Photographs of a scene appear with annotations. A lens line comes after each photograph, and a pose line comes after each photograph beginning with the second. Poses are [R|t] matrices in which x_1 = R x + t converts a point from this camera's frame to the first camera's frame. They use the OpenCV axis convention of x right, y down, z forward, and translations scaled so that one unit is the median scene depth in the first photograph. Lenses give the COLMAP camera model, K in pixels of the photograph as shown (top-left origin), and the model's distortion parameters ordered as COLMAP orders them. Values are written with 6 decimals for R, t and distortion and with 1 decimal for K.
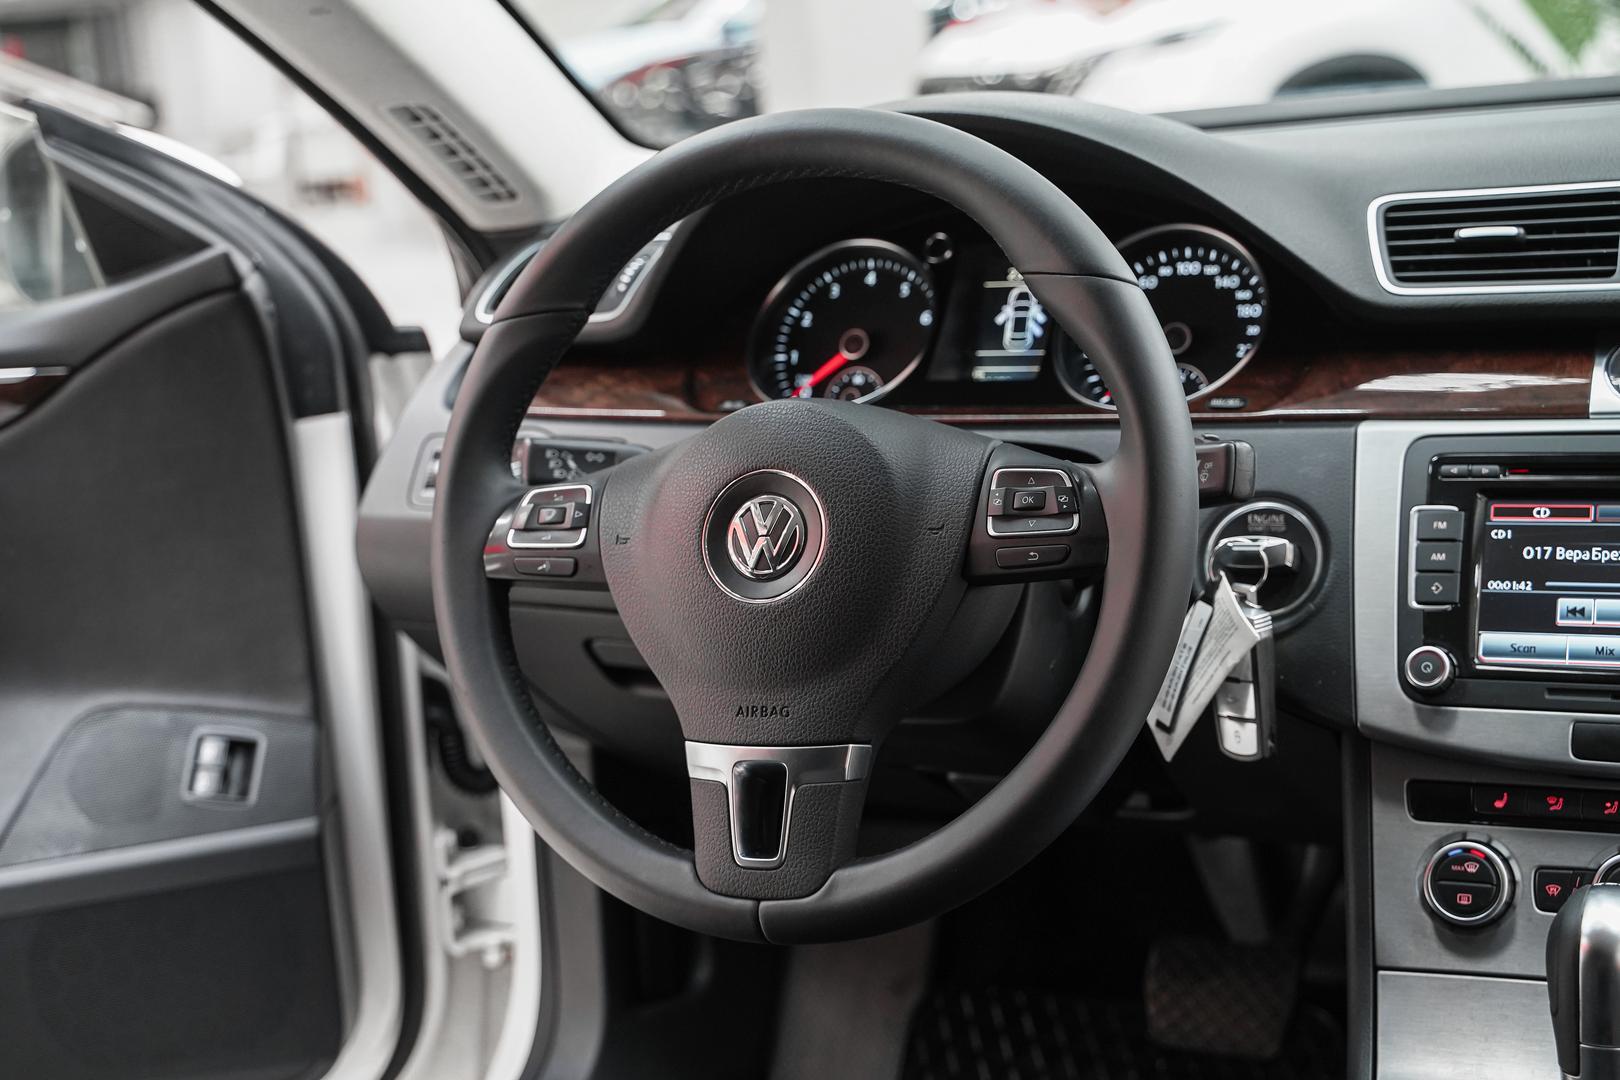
lens RADIAL K [[2232.2, 0, 810.0], [0, 2232.2, 540.0], [0, 0, 1]] dist [0.000182, -0.031581]
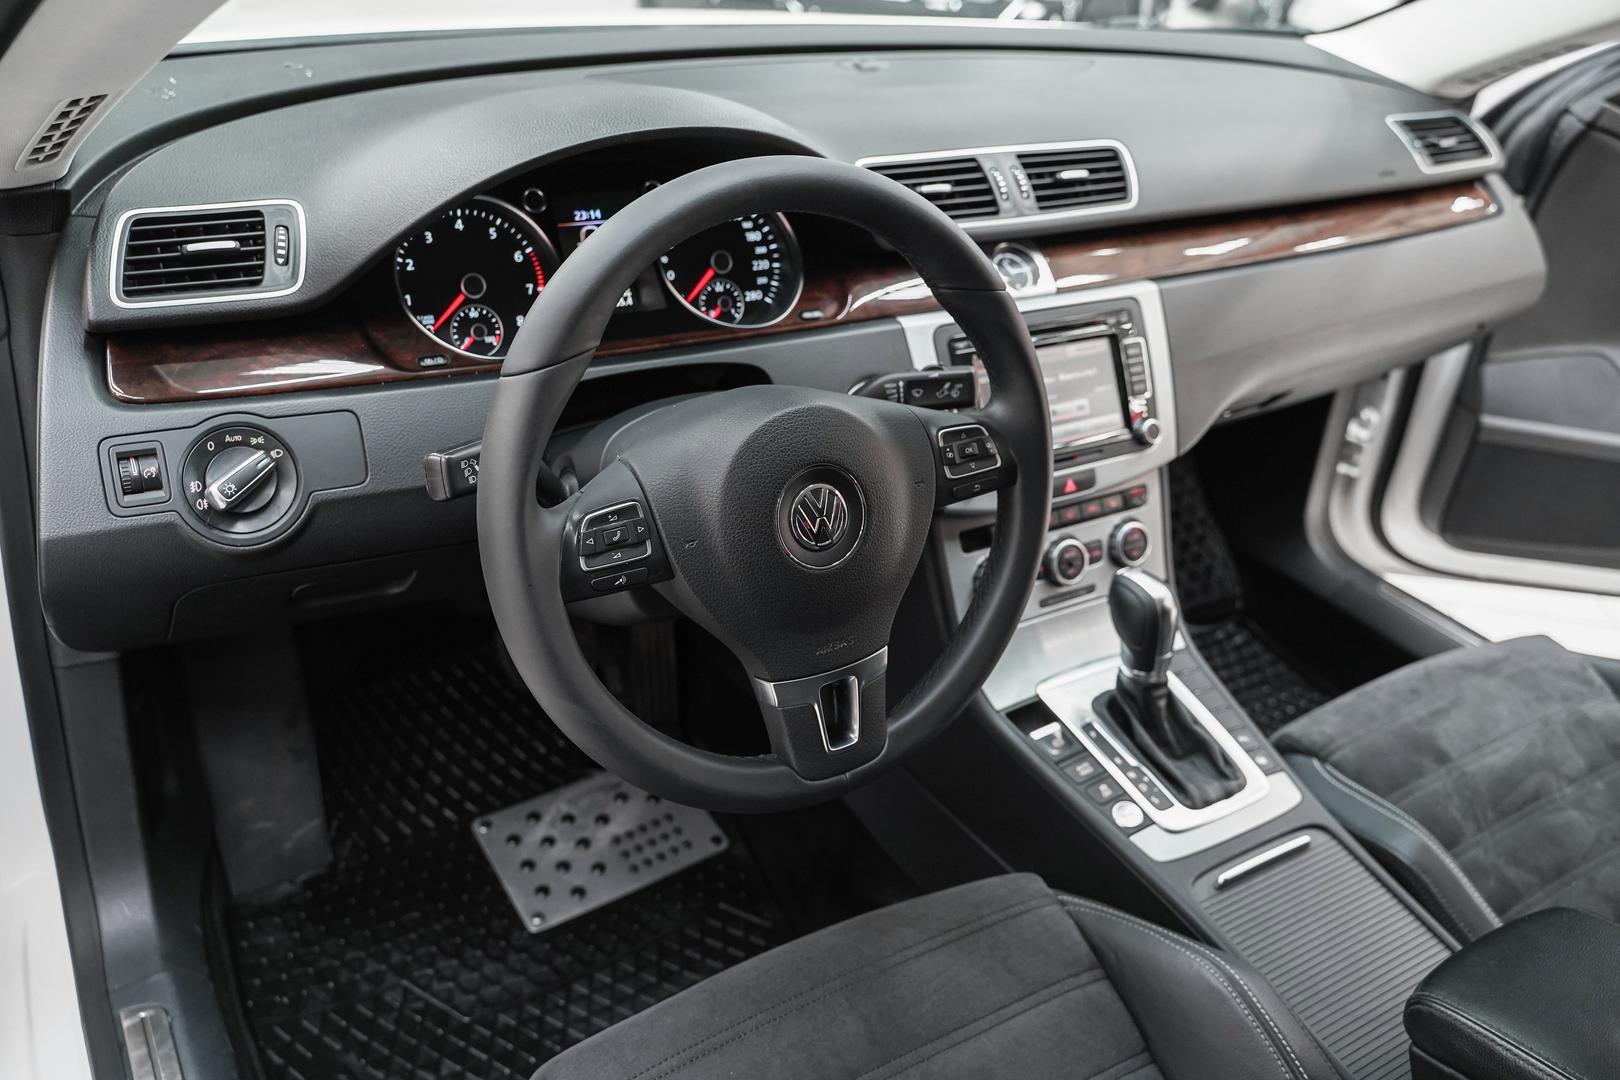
lens RADIAL K [[1336.7, 0, 782.9], [0, 1336.7, 518.3], [0, 0, 1]] dist [-0.004423, -0.000824]
pose [[0.538228, -0.287487, 0.792251, -0.591285], [0.052418, 0.949622, 0.308982, -0.218189], [-0.841168, -0.124774, 0.526183, 0.565605]]
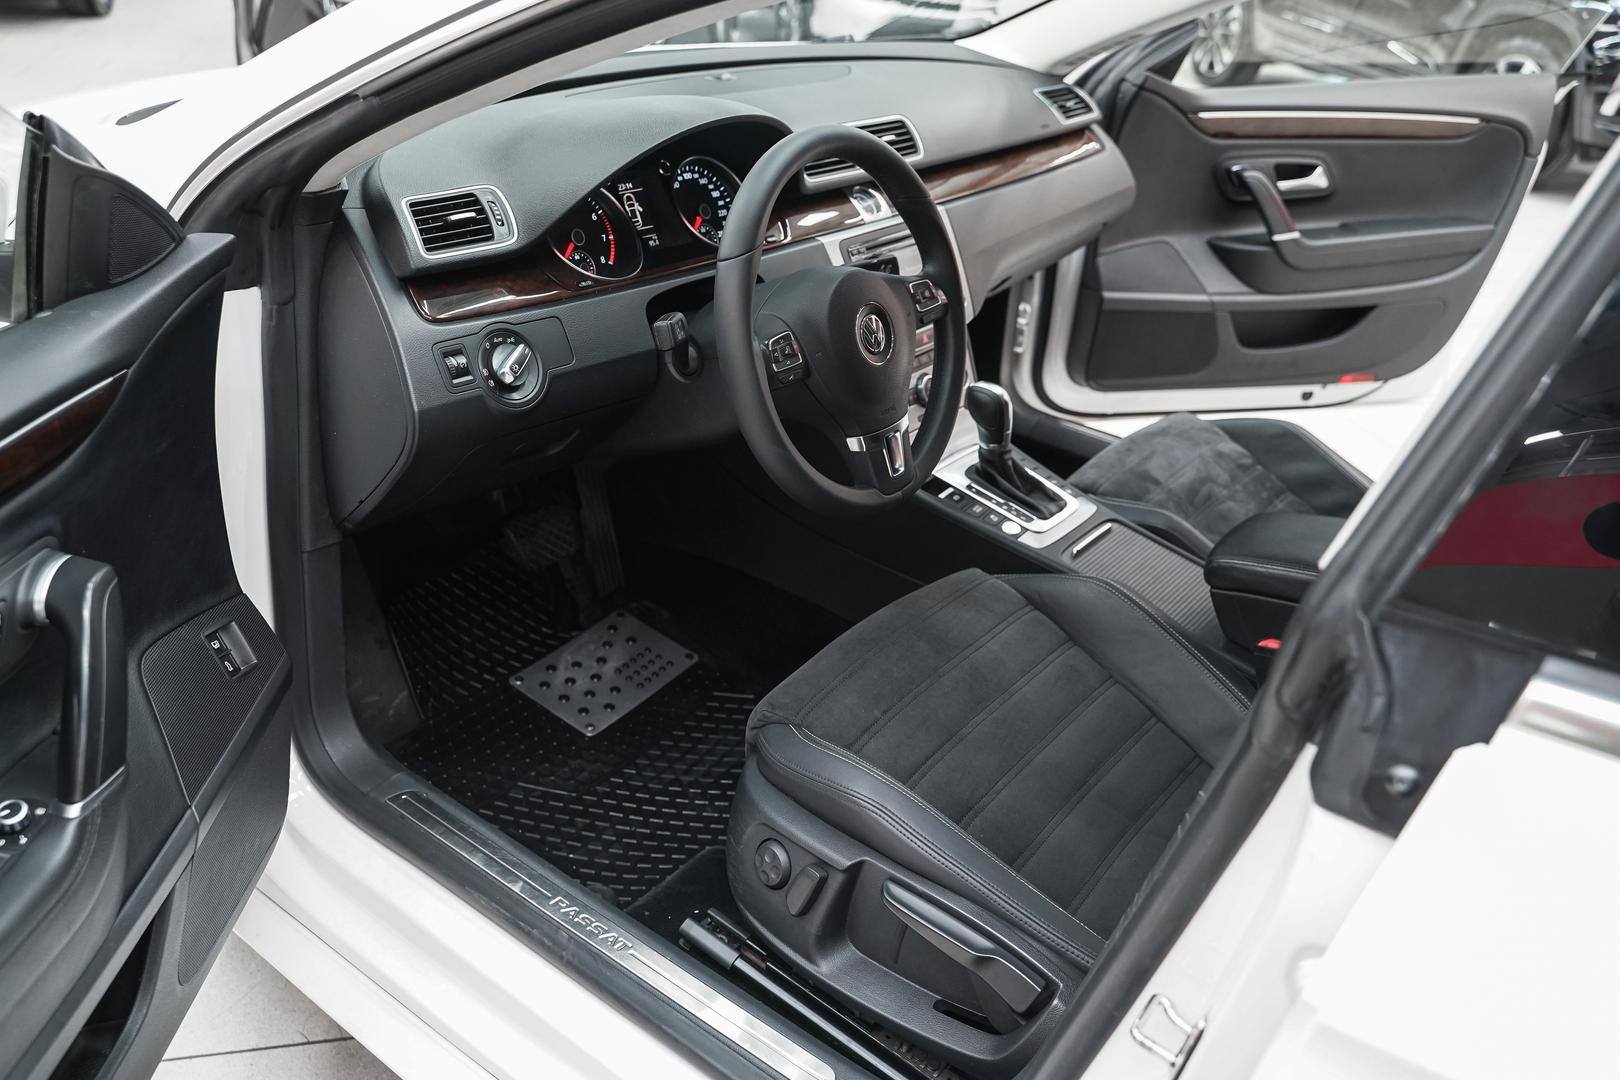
lens RADIAL K [[1306.2, 0, 781.0], [0, 1306.2, 522.8], [0, 0, 1]] dist [-0.017082, 0.007270]
pose [[0.214167, -0.348320, 0.912582, -1.160730], [0.122585, 0.936458, 0.328664, -0.235228], [-0.969075, 0.041480, 0.243257, 0.723397]]
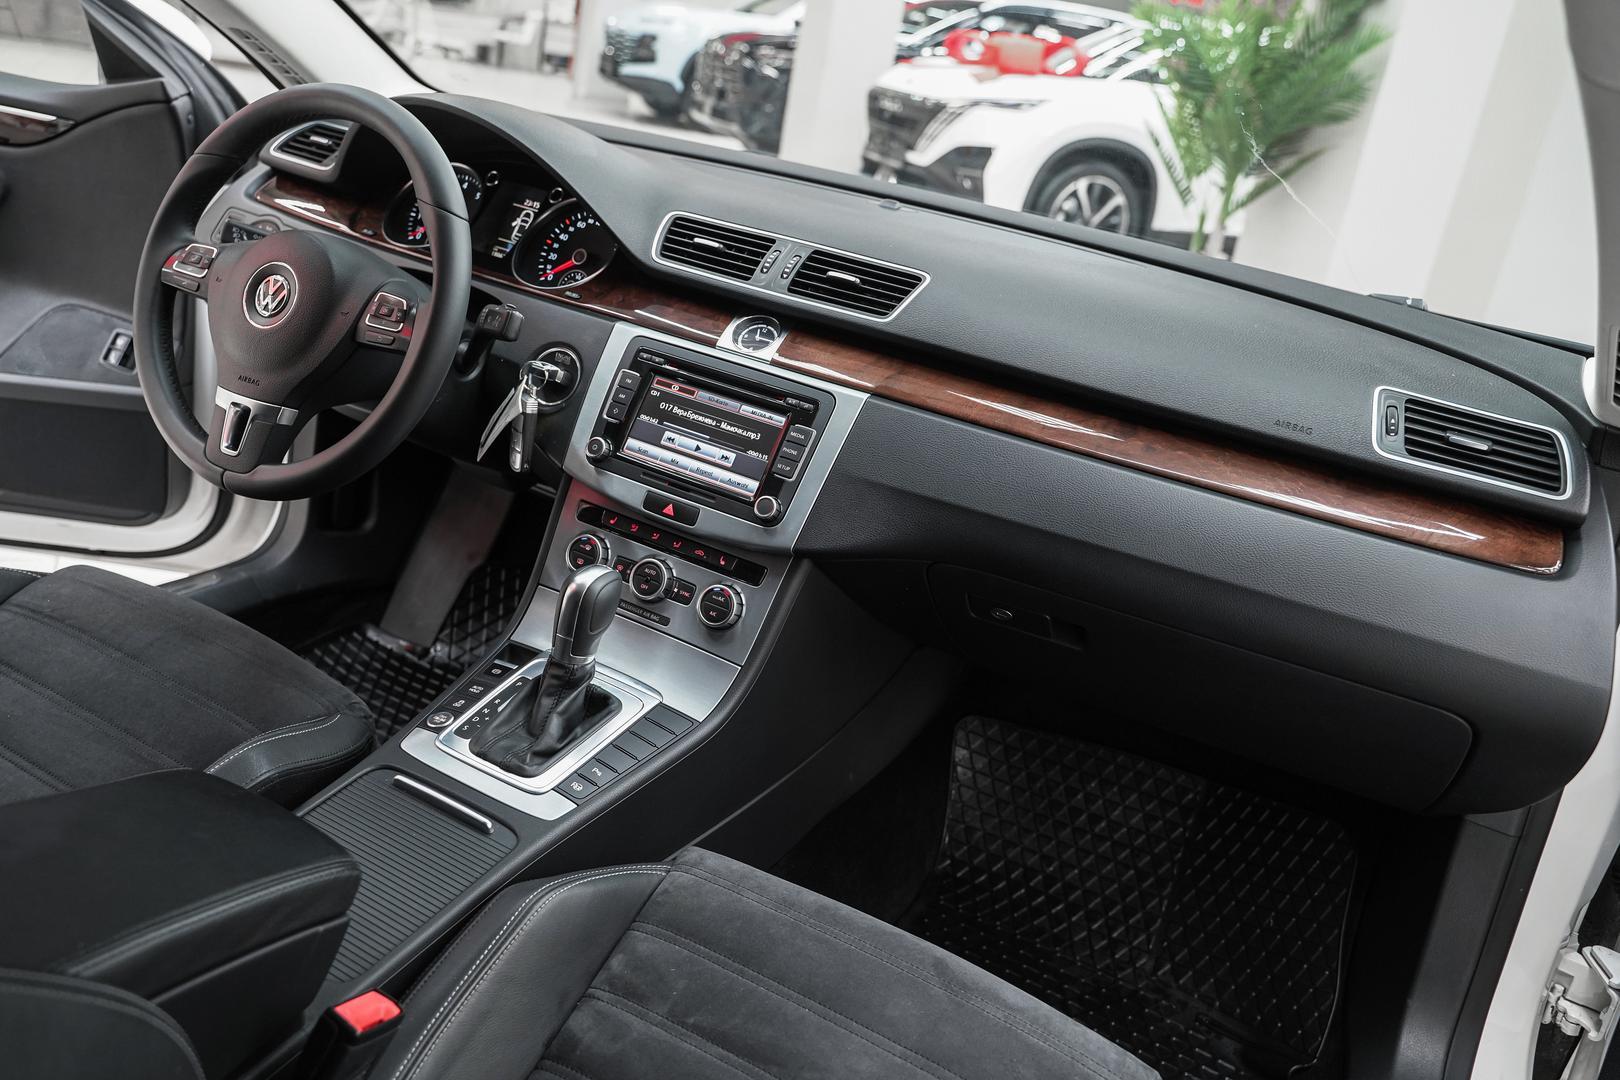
lens RADIAL K [[1306.2, 0, 781.0], [0, 1306.2, 522.8], [0, 0, 1]] dist [-0.017082, 0.007270]
pose [[0.965781, 0.258557, 0.020385, 0.413082], [-0.258873, 0.956173, 0.136812, -0.078138], [0.015882, -0.137407, 0.990387, -0.160413]]
